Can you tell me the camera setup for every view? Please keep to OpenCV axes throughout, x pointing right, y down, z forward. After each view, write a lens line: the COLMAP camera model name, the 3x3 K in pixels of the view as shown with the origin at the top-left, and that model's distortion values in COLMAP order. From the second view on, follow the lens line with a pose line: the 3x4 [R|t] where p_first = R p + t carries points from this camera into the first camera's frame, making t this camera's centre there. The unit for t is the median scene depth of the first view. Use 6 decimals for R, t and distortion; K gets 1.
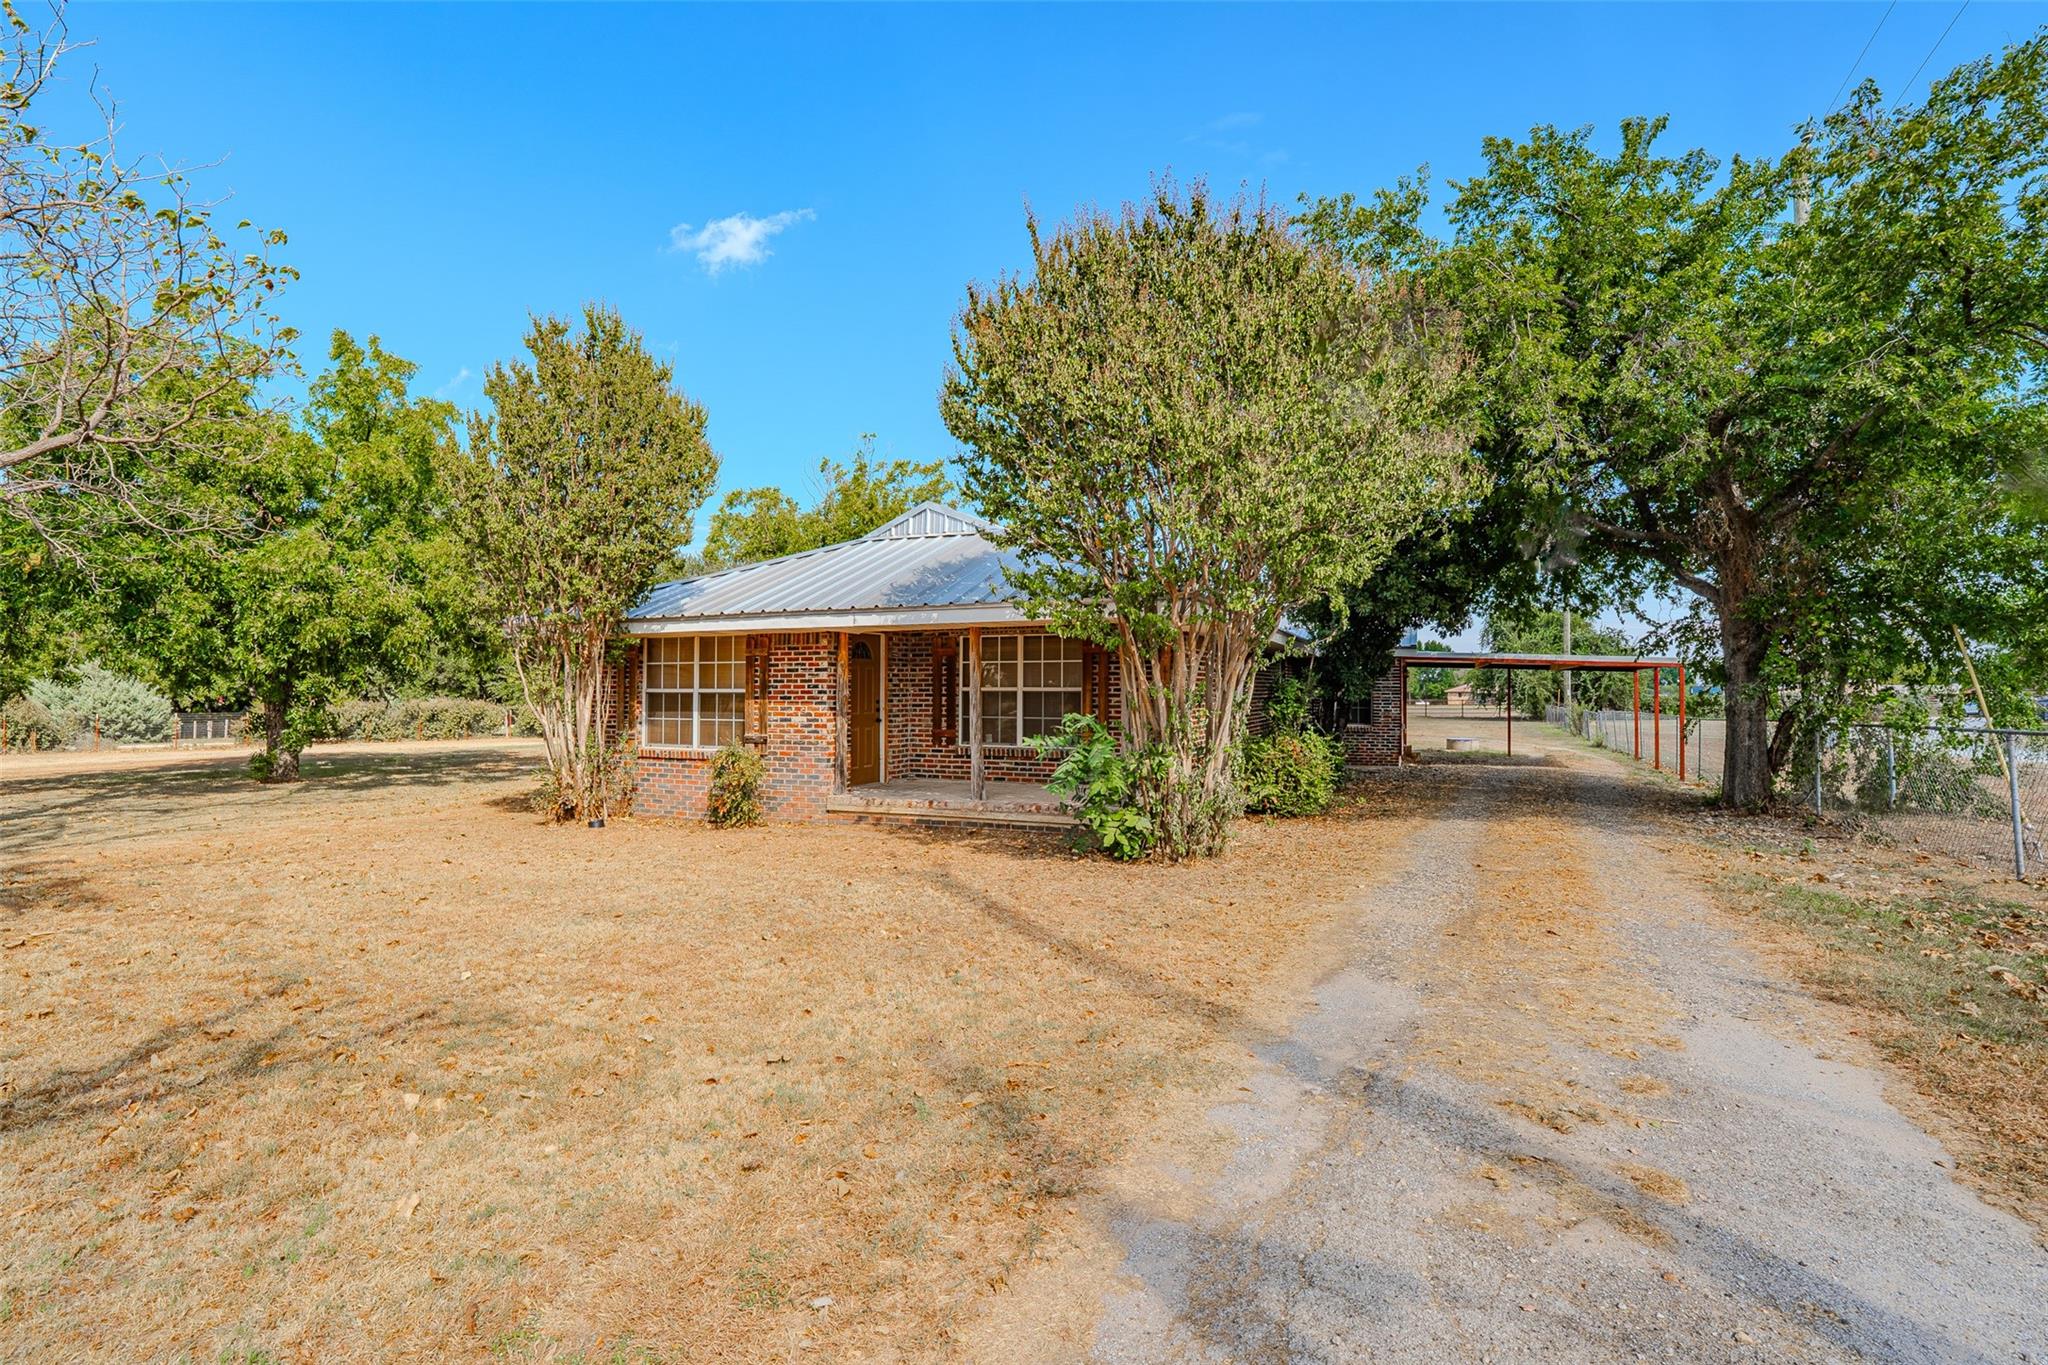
lens RADIAL K [[966.5, 0, 1023.7], [0, 966.5, 686.5], [0, 0, 1]] dist [-0.052566, 0.016056]
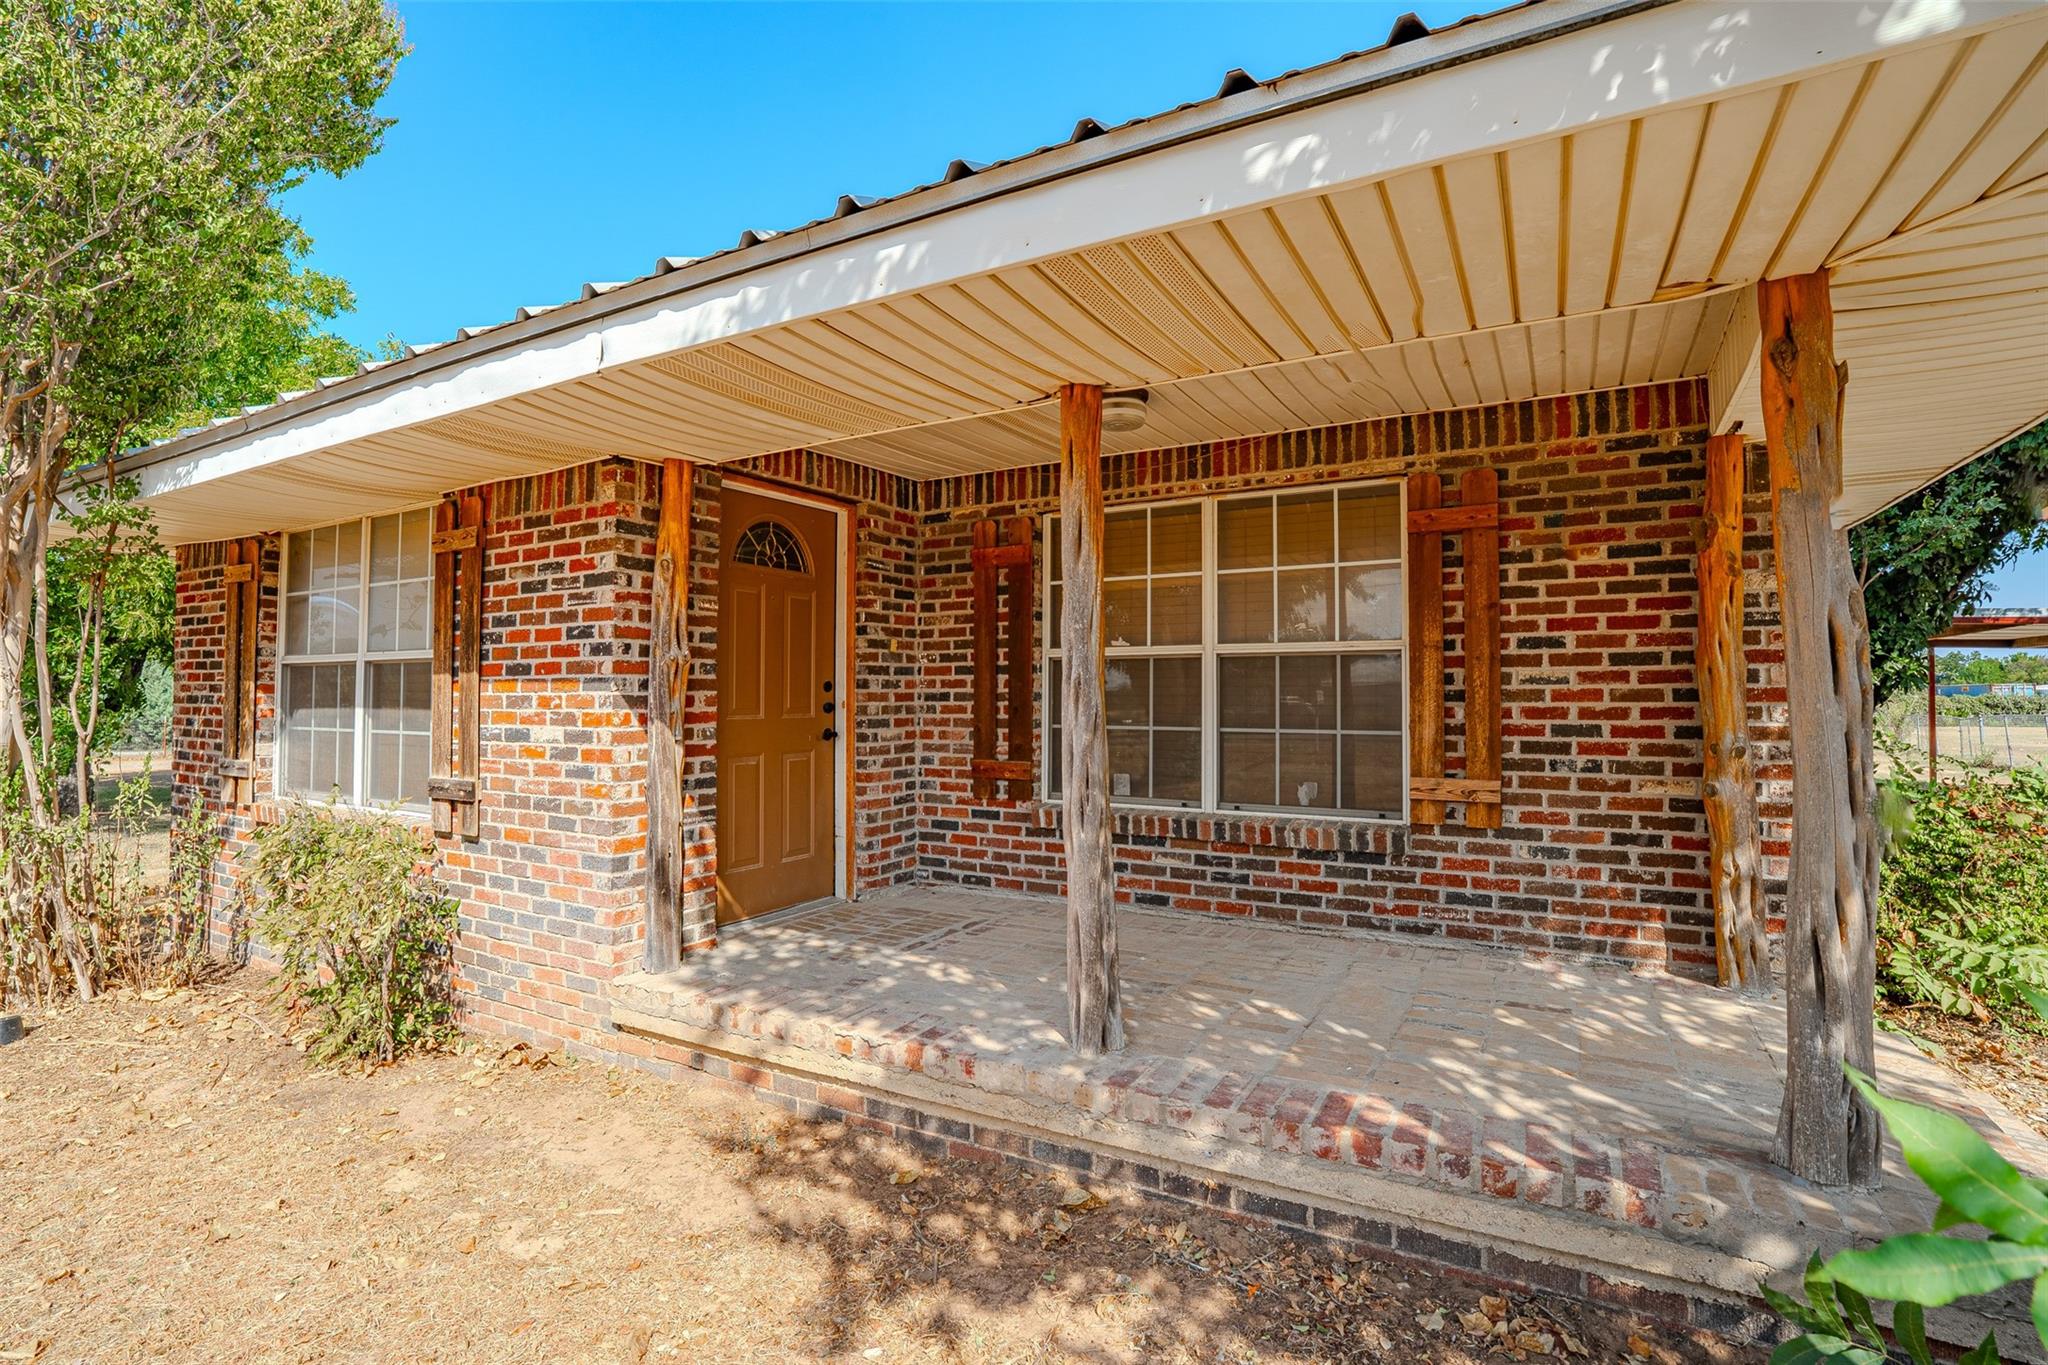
lens RADIAL K [[966.5, 0, 1022.7], [0, 966.5, 677.1], [0, 0, 1]] dist [-0.052566, 0.016056]
pose [[0.991966, -0.003400, -0.126458, -0.026959], [0.001430, 0.999876, -0.015660, 0.018315], [0.126496, 0.015353, 0.991848, 0.637277]]
